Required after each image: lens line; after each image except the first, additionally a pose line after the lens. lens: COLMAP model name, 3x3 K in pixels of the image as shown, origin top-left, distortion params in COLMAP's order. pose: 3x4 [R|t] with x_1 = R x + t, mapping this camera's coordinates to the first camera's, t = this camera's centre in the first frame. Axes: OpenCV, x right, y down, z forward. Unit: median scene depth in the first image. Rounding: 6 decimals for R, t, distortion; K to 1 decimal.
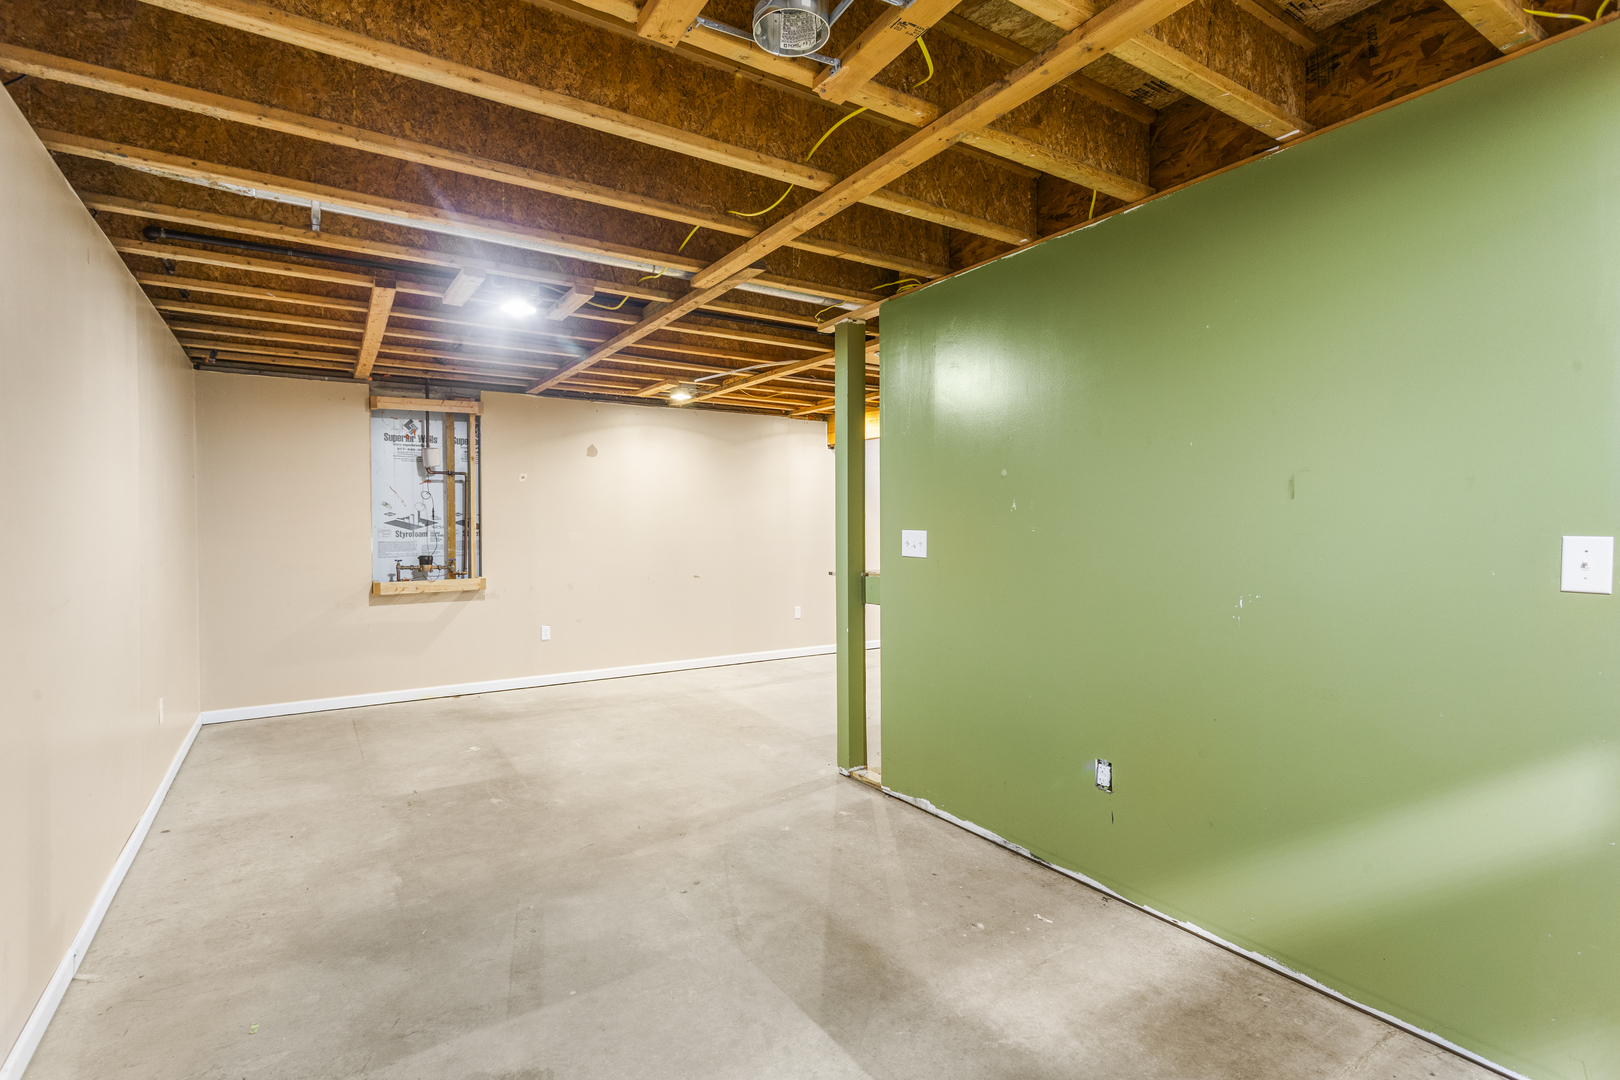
lens RADIAL K [[778.9, 0, 806.7], [0, 778.9, 536.8], [0, 0, 1]] dist [0.004573, 0.001700]
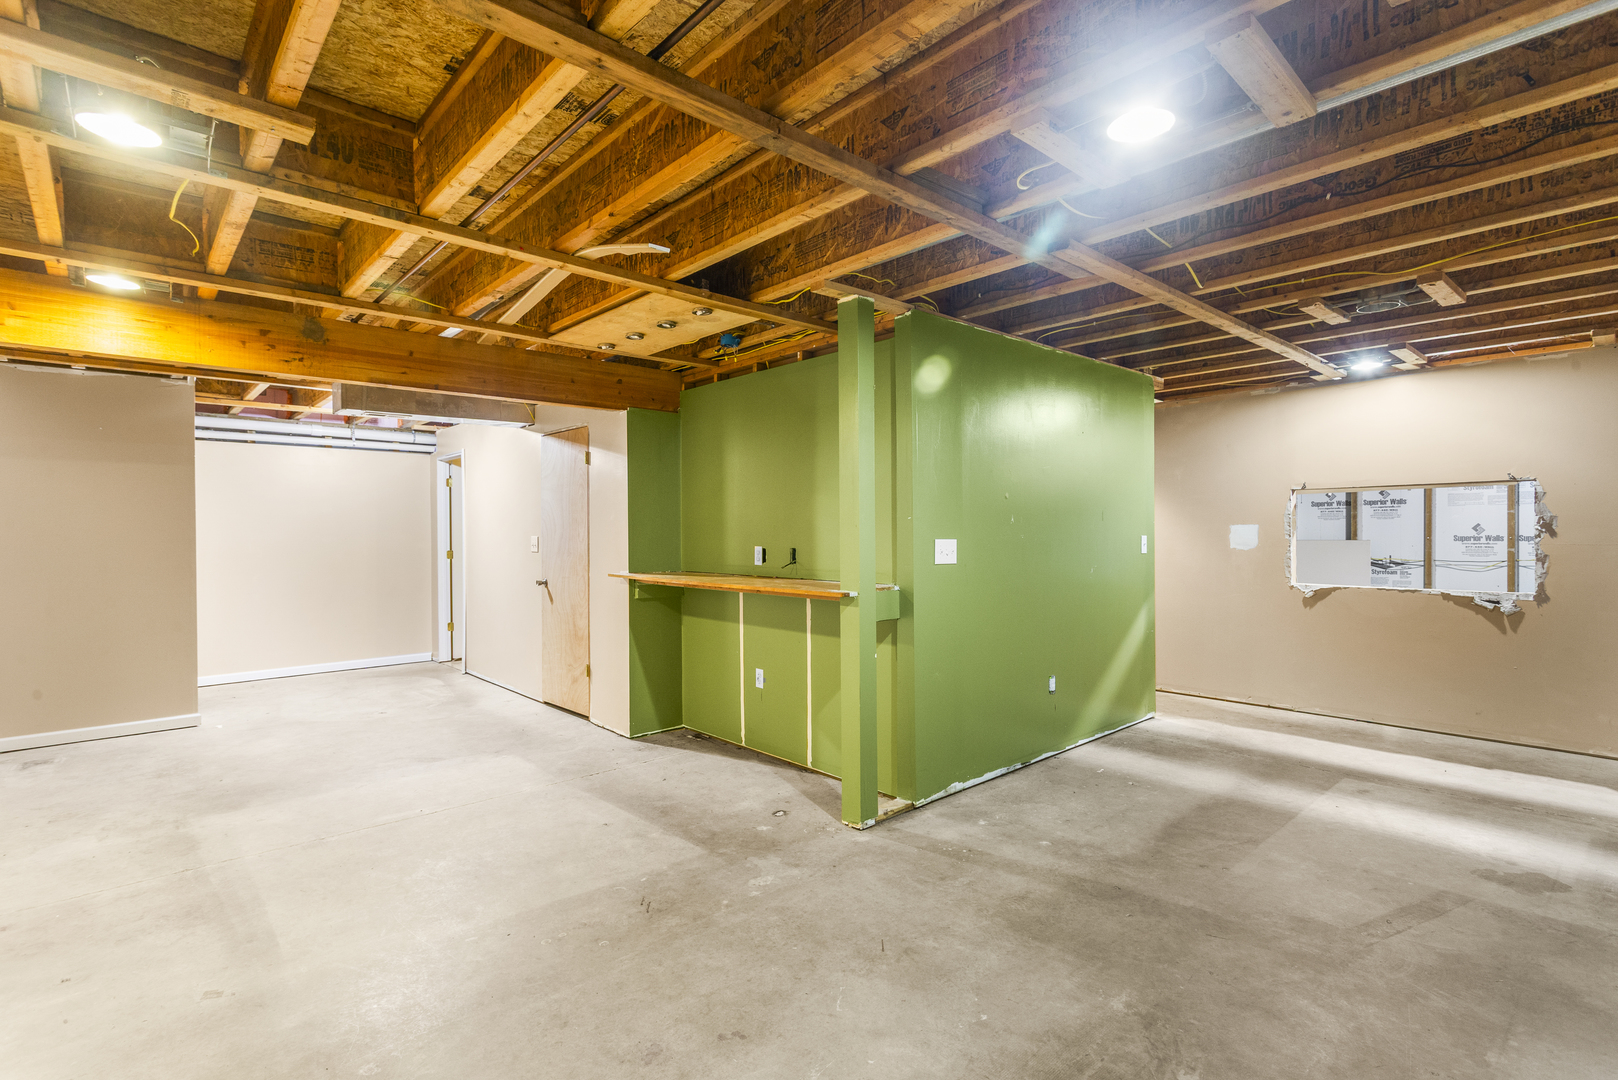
lens RADIAL K [[777.9, 0, 794.8], [0, 777.9, 538.1], [0, 0, 1]] dist [0.004573, 0.001700]
pose [[-0.158437, -0.002934, 0.987365, -0.972484], [0.024098, 0.999686, 0.006838, -0.024462], [-0.987075, 0.024877, -0.158317, 1.501790]]
